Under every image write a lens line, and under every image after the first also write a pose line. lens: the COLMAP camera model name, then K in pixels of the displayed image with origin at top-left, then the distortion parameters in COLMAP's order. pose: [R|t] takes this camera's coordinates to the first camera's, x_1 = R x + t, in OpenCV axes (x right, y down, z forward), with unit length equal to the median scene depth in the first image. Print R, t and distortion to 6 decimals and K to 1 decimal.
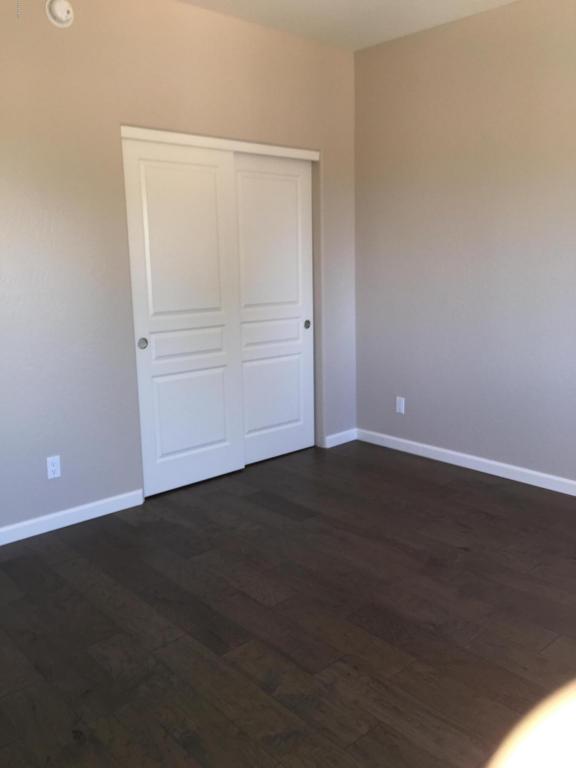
lens RADIAL K [[649.5, 0, 282.1], [0, 649.5, 381.7], [0, 0, 1]] dist [0.021734, -0.001702]
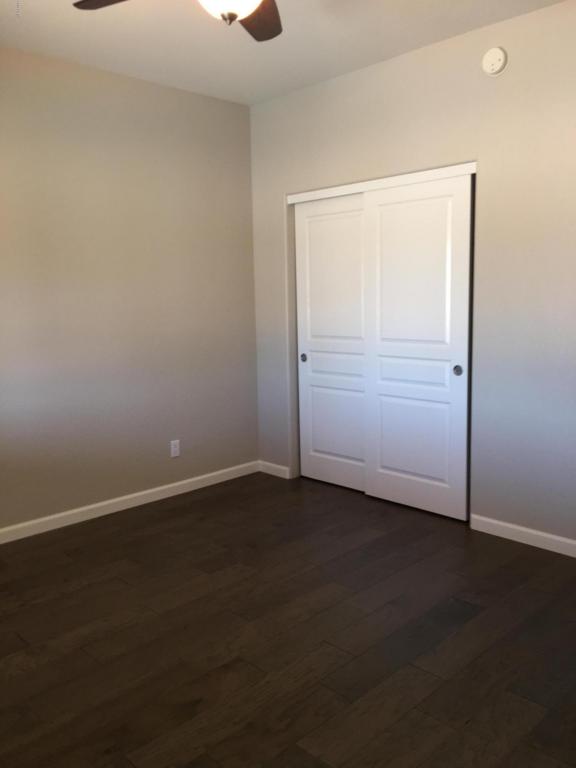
lens RADIAL K [[649.5, 0, 282.1], [0, 649.5, 381.7], [0, 0, 1]] dist [0.021734, -0.001702]
pose [[-0.057442, 0.156439, -0.986016, 0.883397], [-0.152590, 0.974667, 0.163528, -0.179215], [0.986619, 0.159850, -0.032116, 0.827853]]
